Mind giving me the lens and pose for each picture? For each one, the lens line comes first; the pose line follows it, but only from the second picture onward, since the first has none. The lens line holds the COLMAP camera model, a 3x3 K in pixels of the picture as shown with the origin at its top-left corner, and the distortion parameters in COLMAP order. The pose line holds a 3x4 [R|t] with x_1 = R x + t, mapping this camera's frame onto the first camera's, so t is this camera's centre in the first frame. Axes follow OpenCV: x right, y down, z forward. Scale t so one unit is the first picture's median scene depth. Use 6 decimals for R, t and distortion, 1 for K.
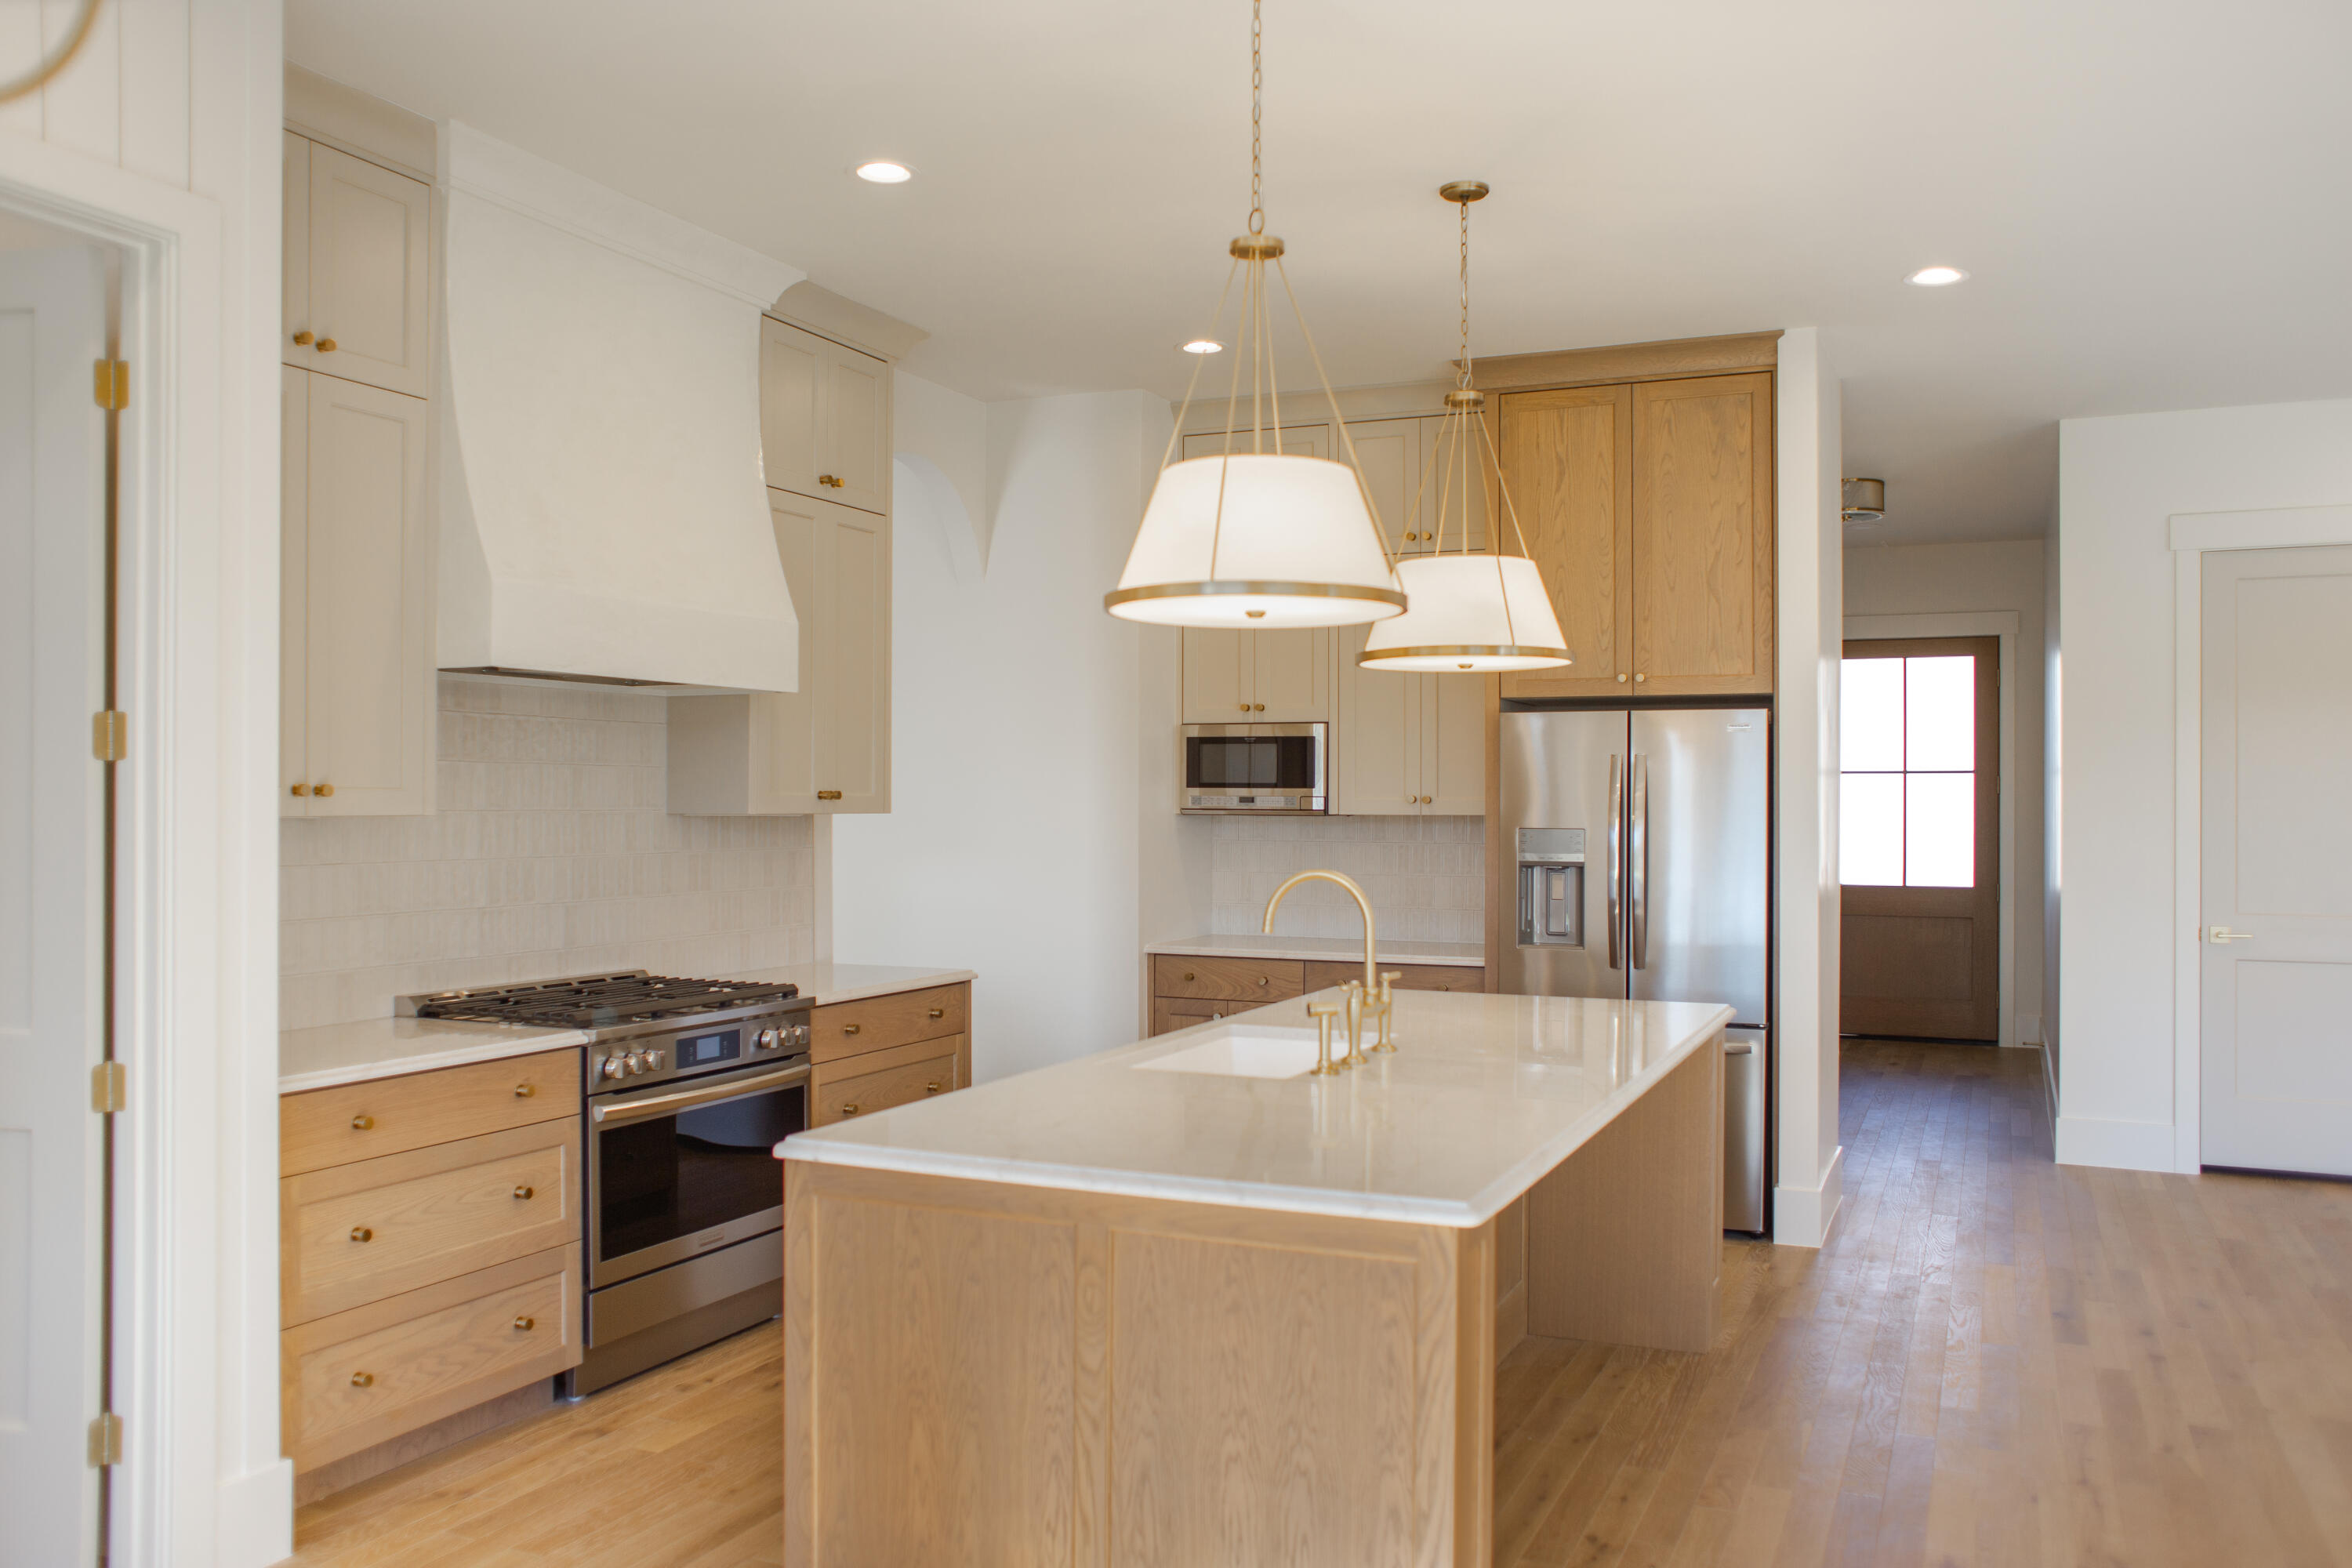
lens RADIAL K [[1892.7, 0, 1187.4], [0, 1892.7, 793.4], [0, 0, 1]] dist [-0.058990, 0.080266]
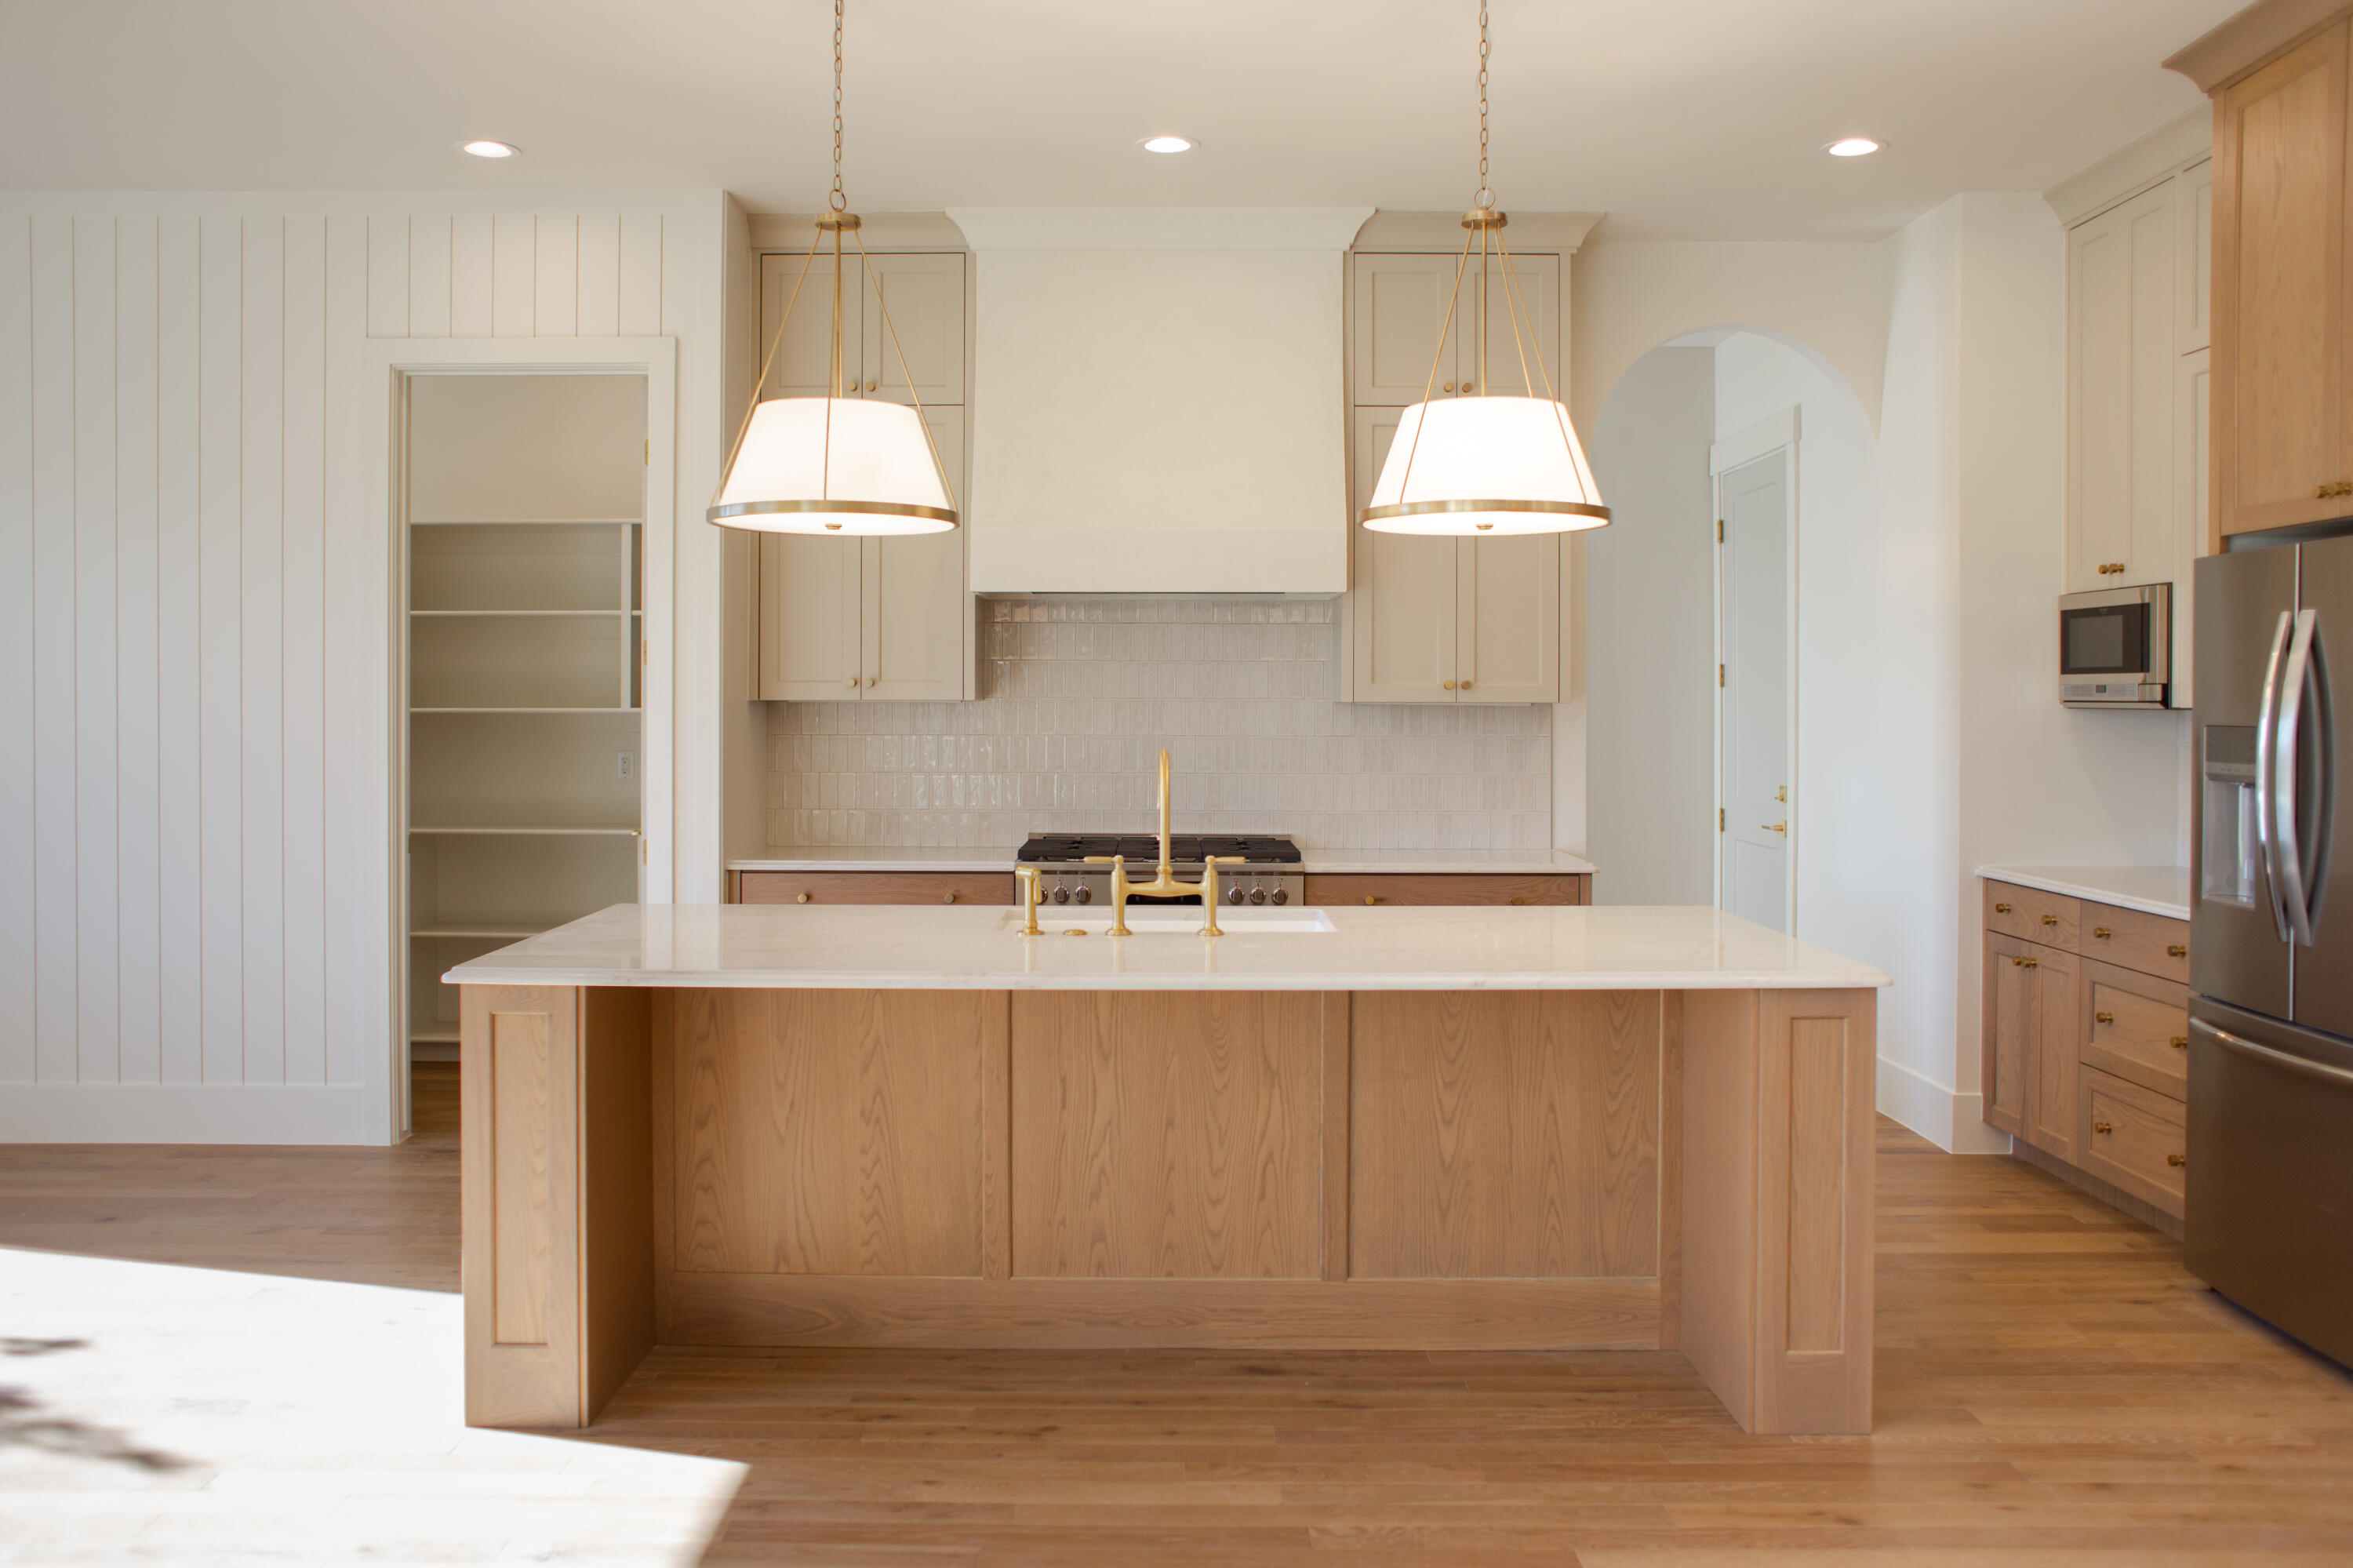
lens RADIAL K [[1910.5, 0, 1090.2], [0, 1910.5, 707.7], [0, 0, 1]] dist [-0.087408, 0.080790]
pose [[0.373857, 0.003138, -0.927481, 0.664423], [0.000373, 0.999994, 0.003534, 0.009116], [0.927486, -0.001667, 0.373853, 0.377787]]
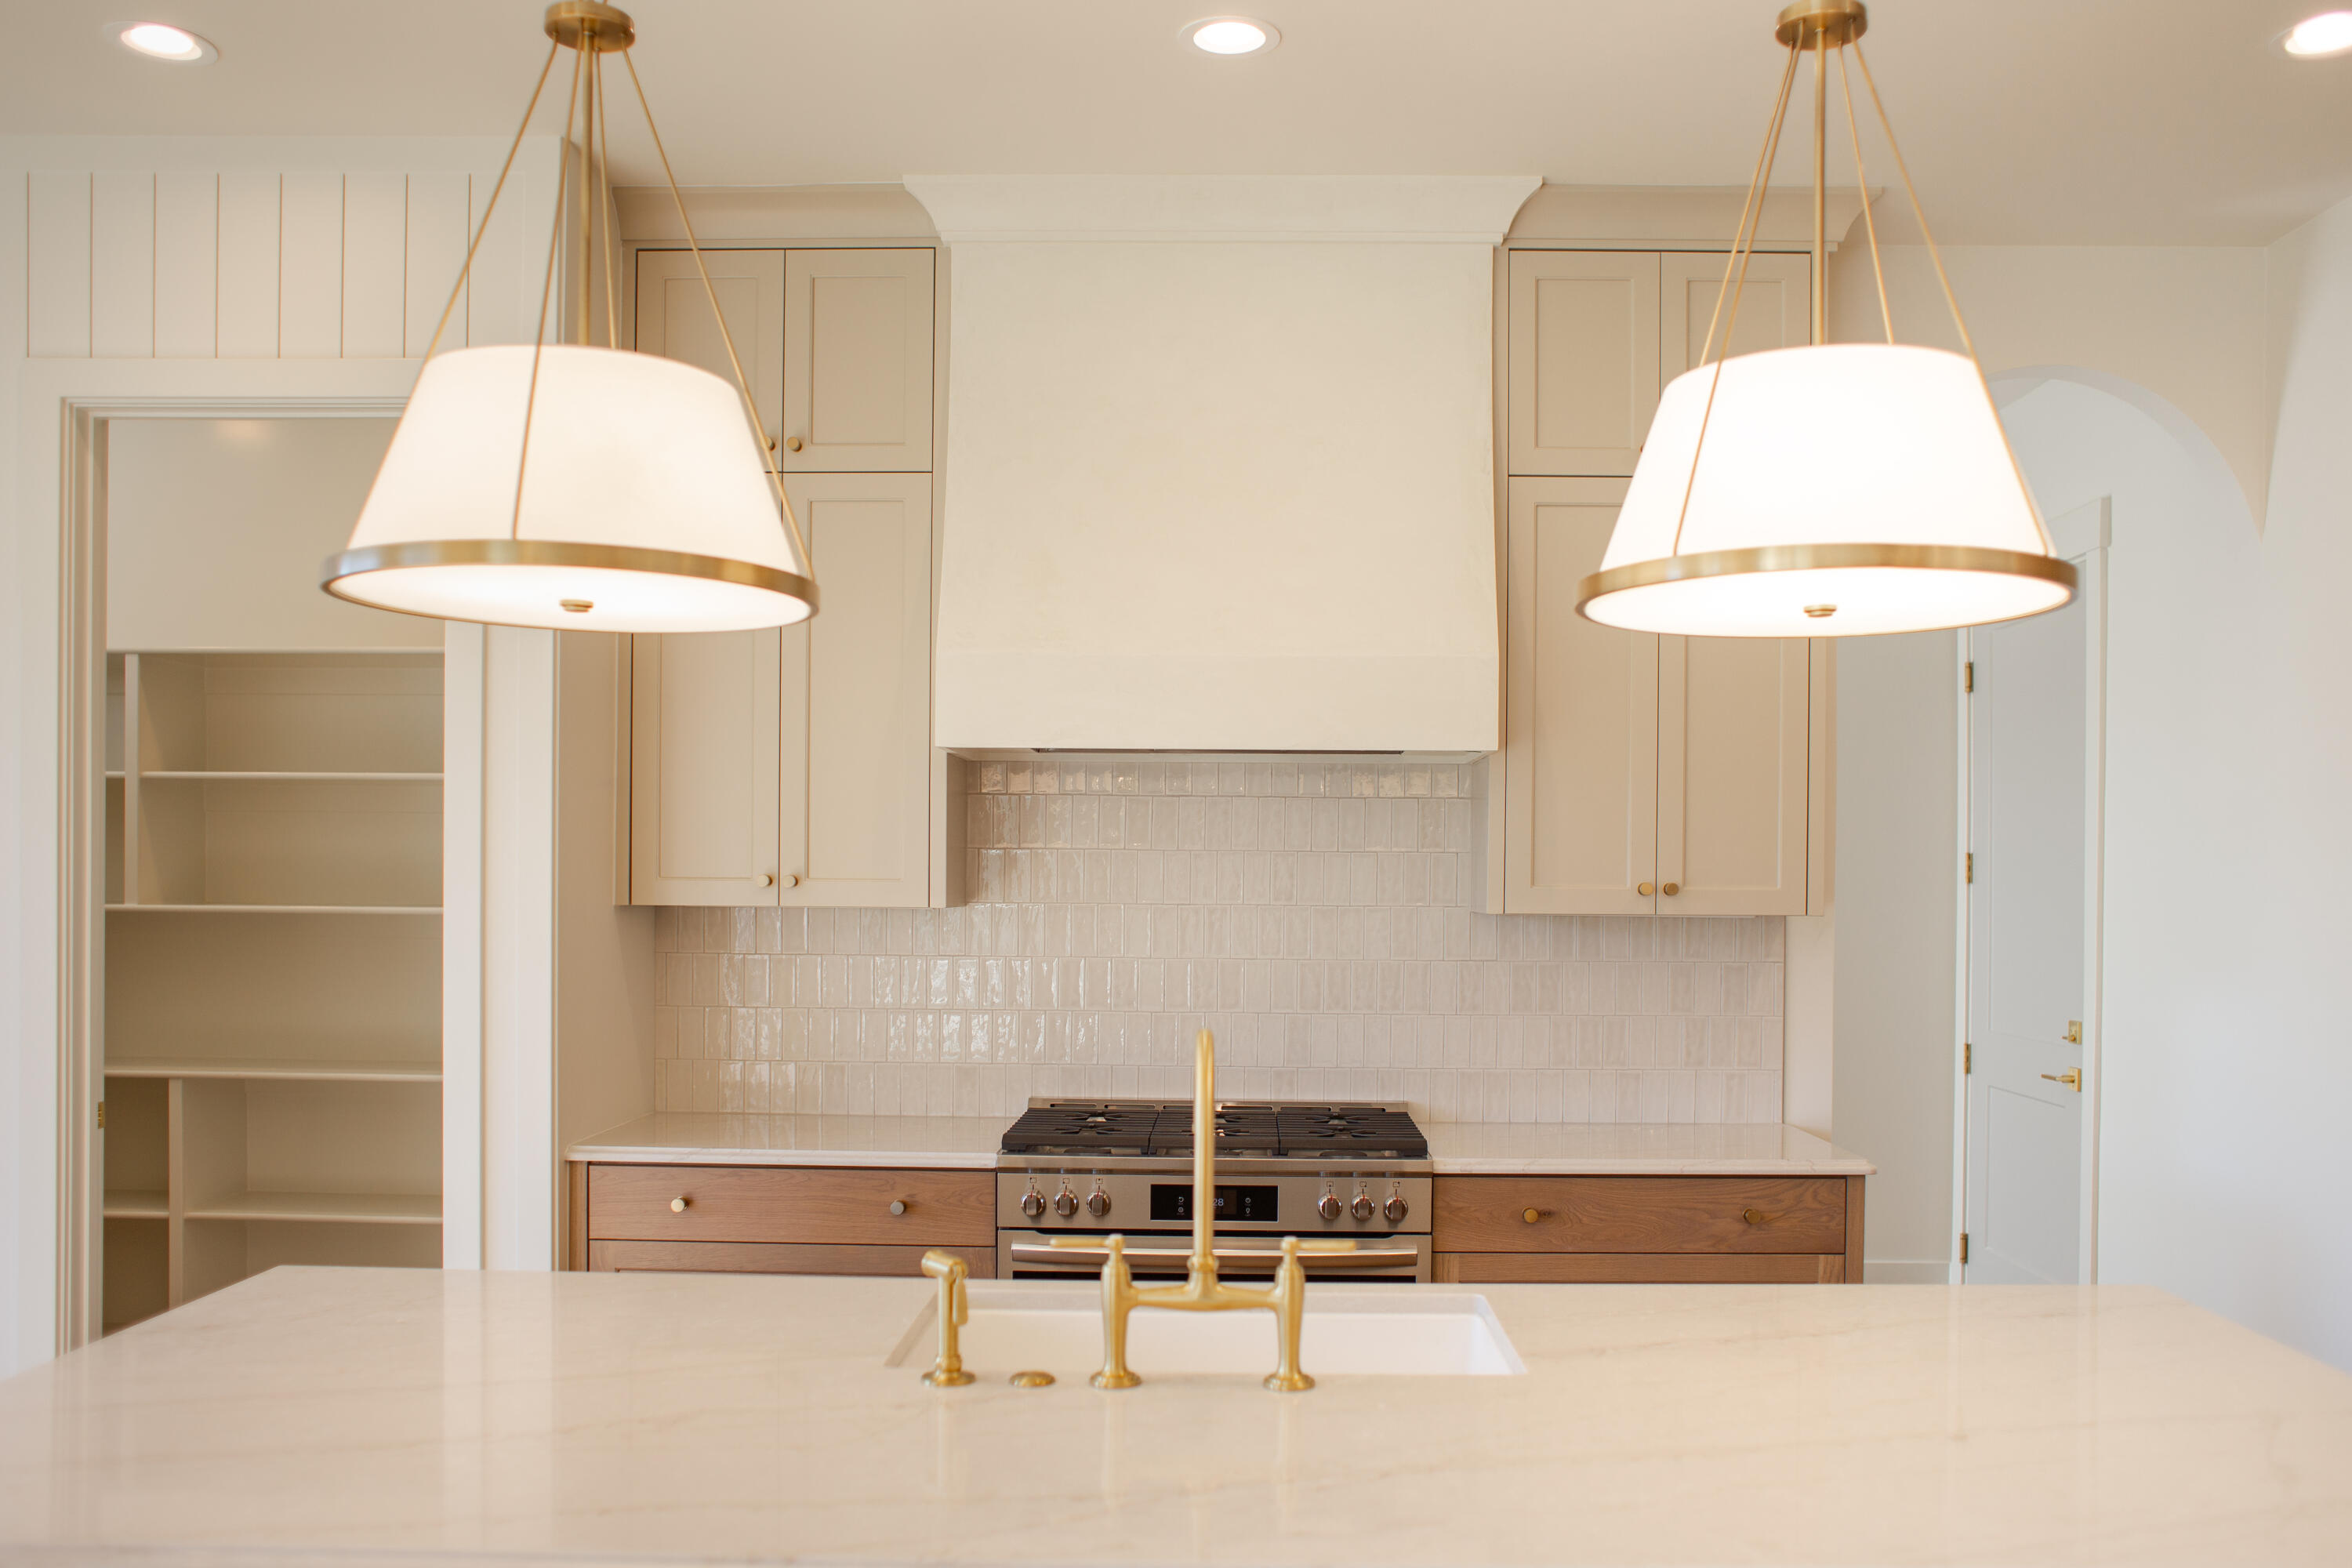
lens RADIAL K [[1942.2, 0, 1199.2], [0, 1942.2, 880.4], [0, 0, 1]] dist [-0.034849, 0.000872]
pose [[0.386579, 0.003463, -0.922250, 0.386857], [-0.004627, 0.999988, 0.001816, -0.002543], [0.922245, 0.003565, 0.386590, 0.511202]]
